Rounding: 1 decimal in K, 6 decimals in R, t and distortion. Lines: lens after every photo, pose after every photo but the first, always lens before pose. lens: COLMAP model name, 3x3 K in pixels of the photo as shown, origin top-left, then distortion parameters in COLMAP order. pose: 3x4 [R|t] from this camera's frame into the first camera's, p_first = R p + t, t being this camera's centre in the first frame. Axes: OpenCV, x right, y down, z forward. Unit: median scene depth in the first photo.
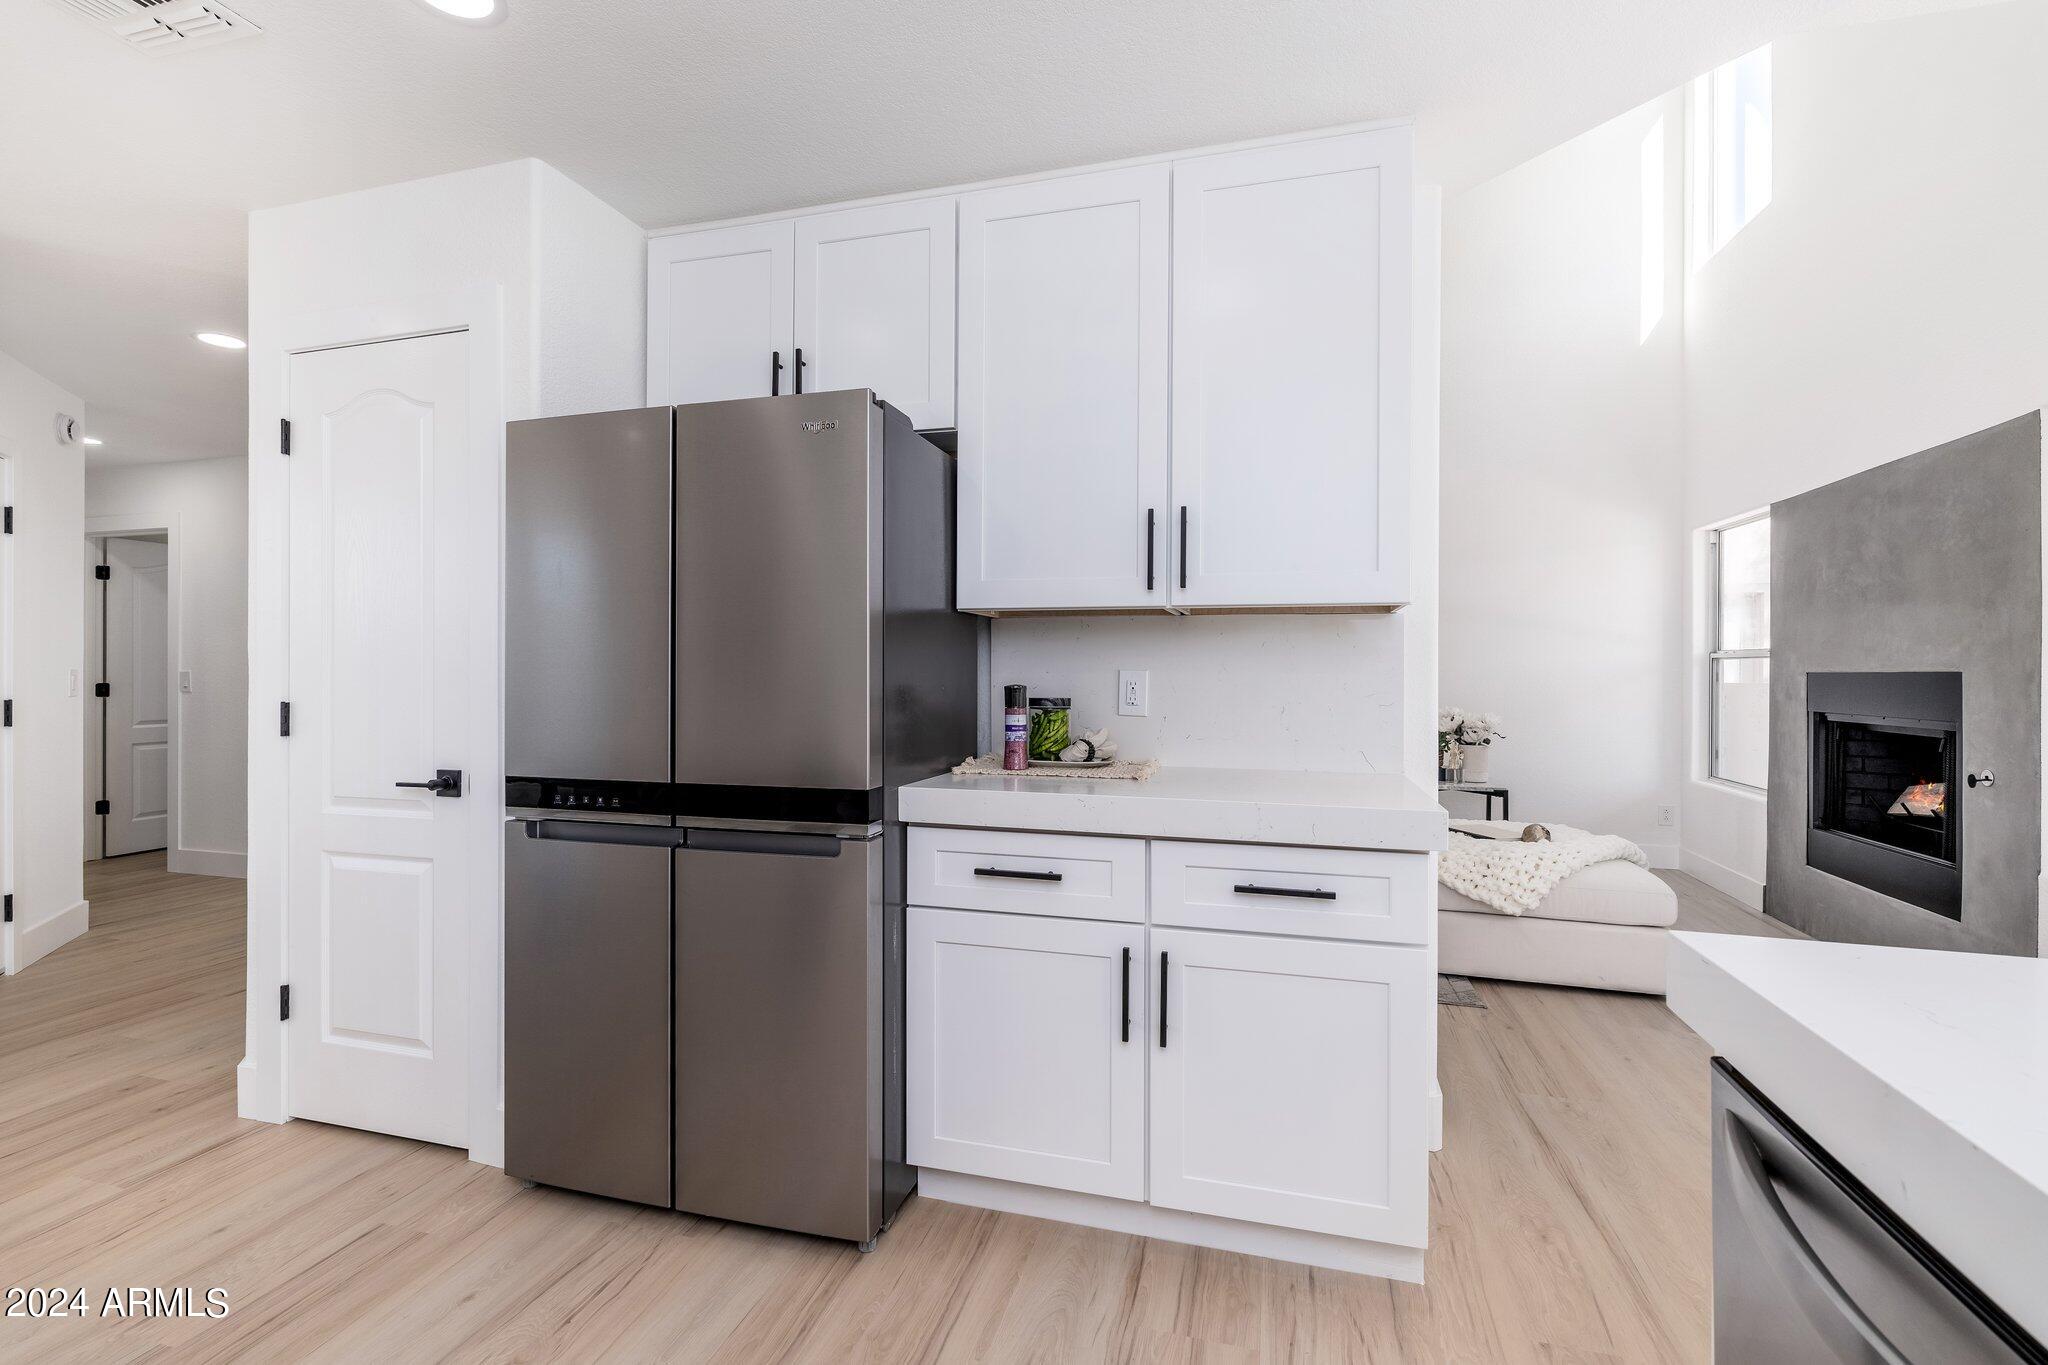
lens RADIAL K [[909.3, 0, 1028.8], [0, 909.3, 673.7], [0, 0, 1]] dist [-0.004245, 0.000545]
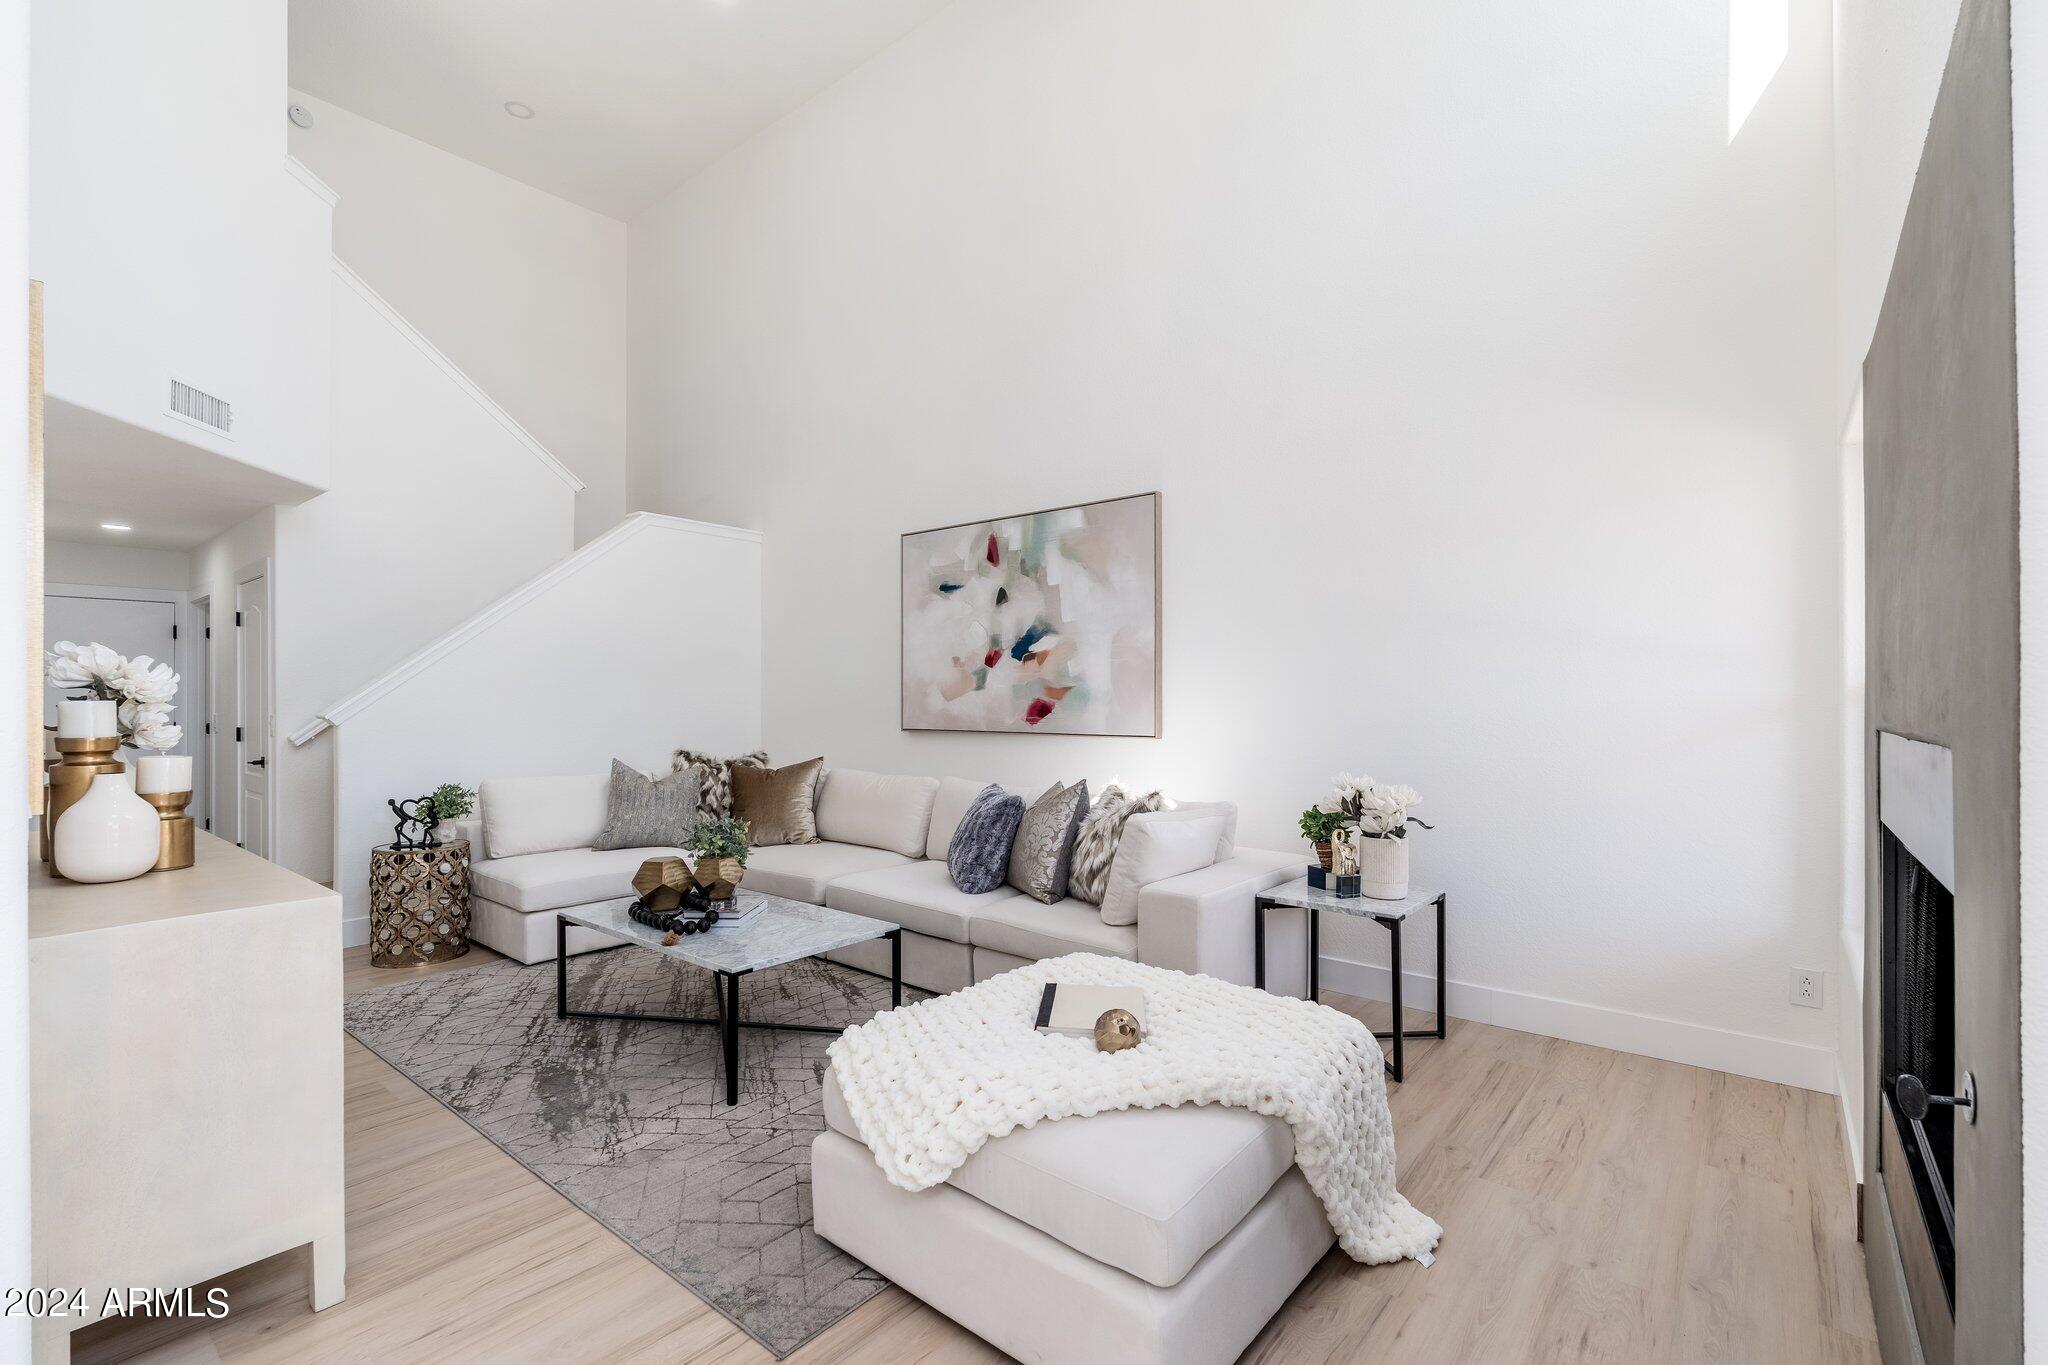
lens RADIAL K [[909.3, 0, 1041.0], [0, 909.3, 699.7], [0, 0, 1]] dist [-0.004245, 0.000545]
pose [[0.915274, -0.005518, -0.402794, 0.840502], [0.005074, 0.999985, -0.002170, -0.021469], [0.402800, -0.000058, 0.915288, 0.555013]]
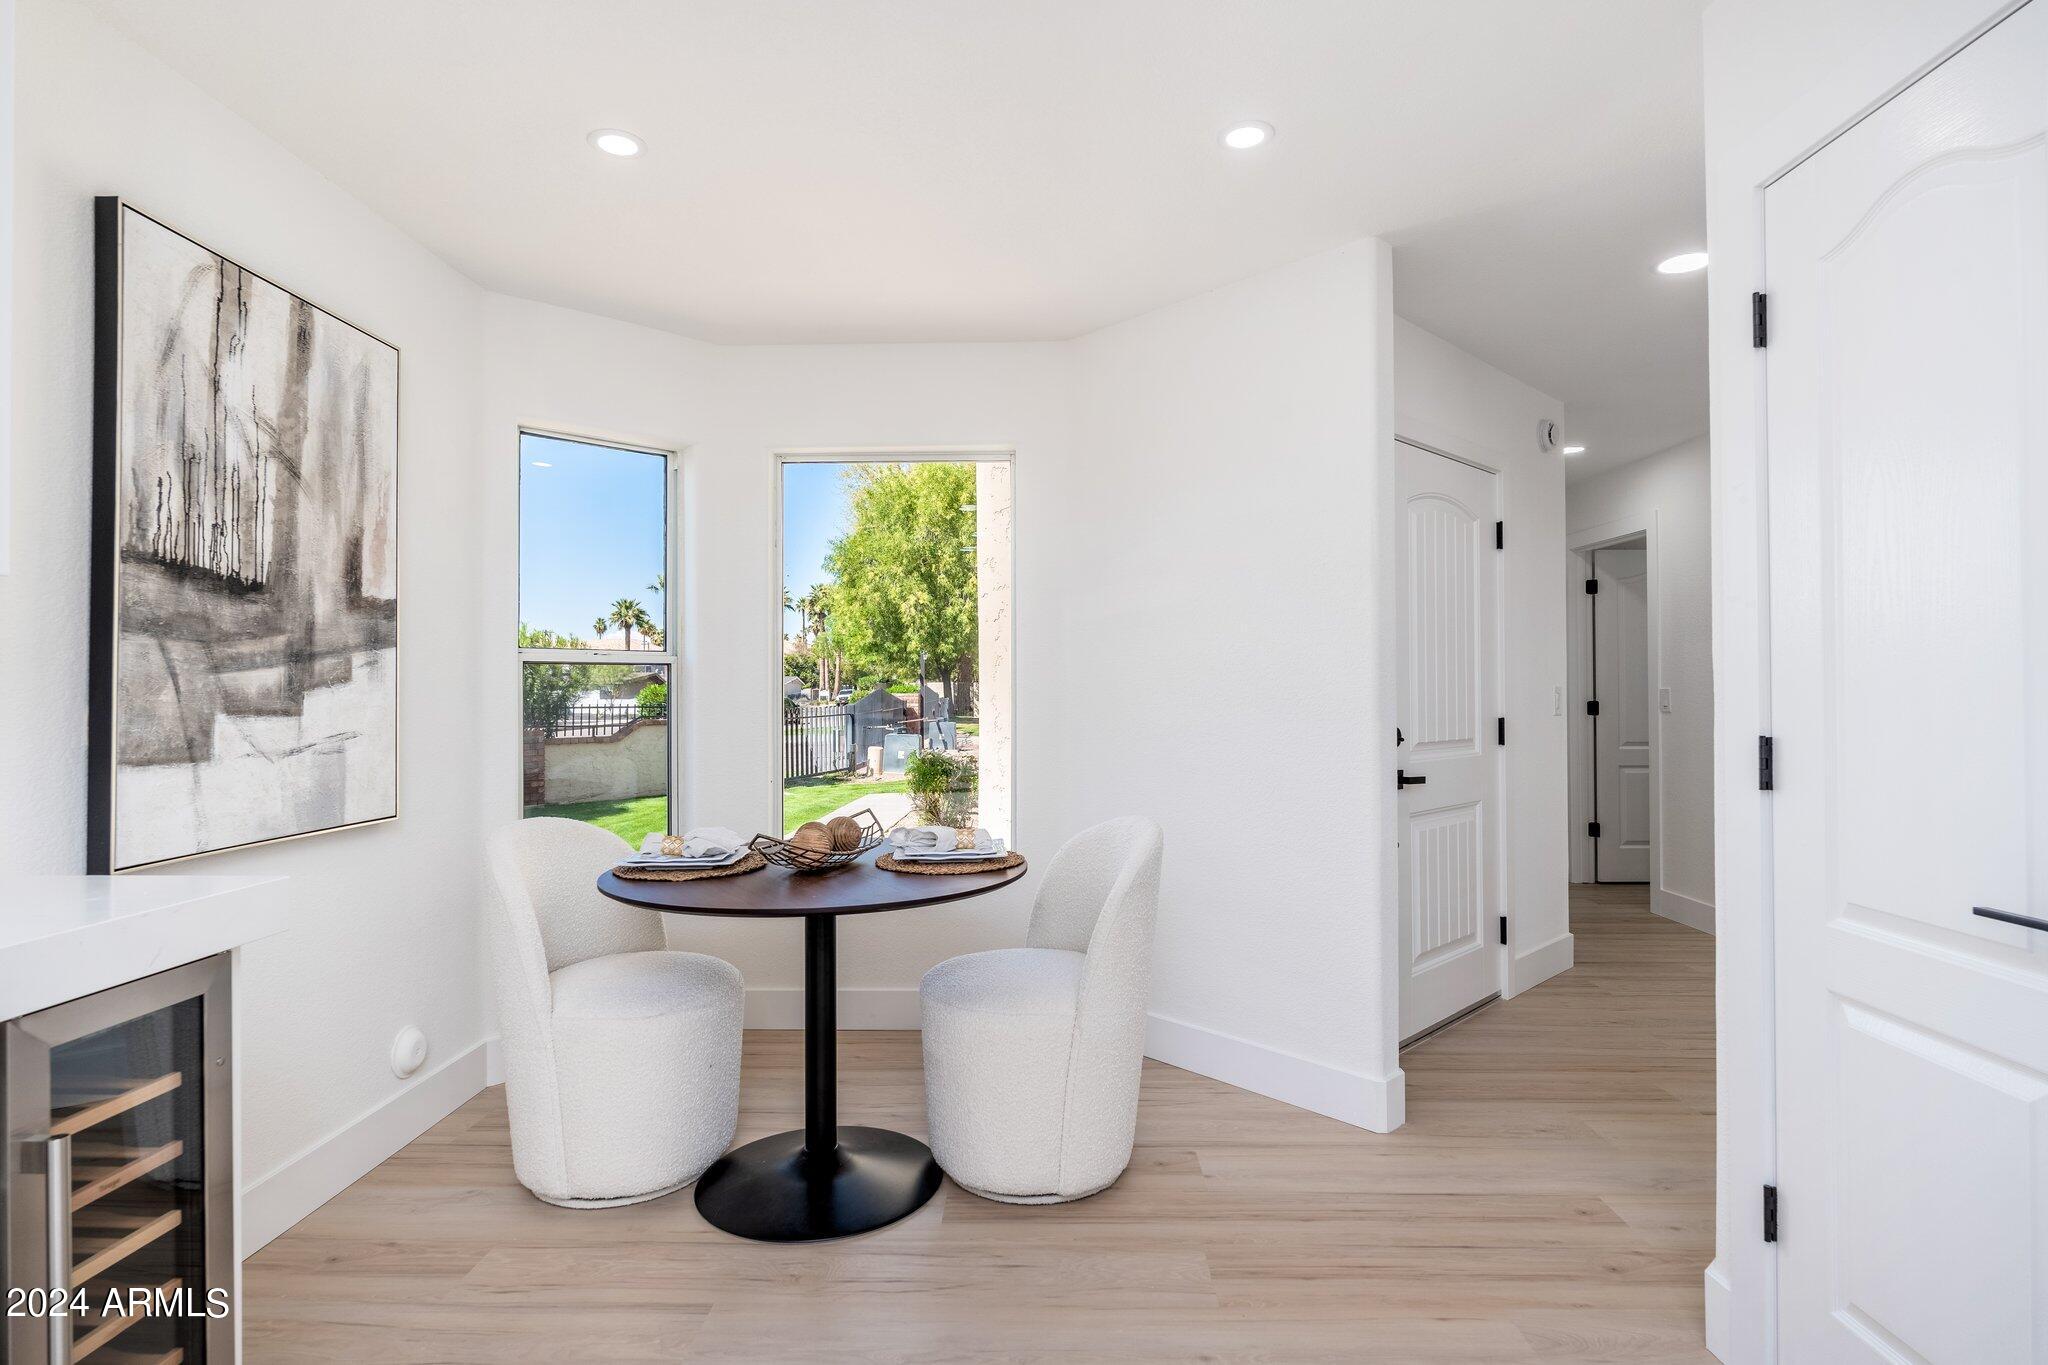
lens RADIAL K [[1019.8, 0, 1016.9], [0, 1019.8, 676.2], [0, 0, 1]] dist [-0.004127, -0.000455]
pose [[0.239036, -0.016135, -0.970877, -0.180475], [0.003245, 0.999870, -0.015818, -0.000896], [0.971005, 0.000631, 0.239057, 0.228705]]
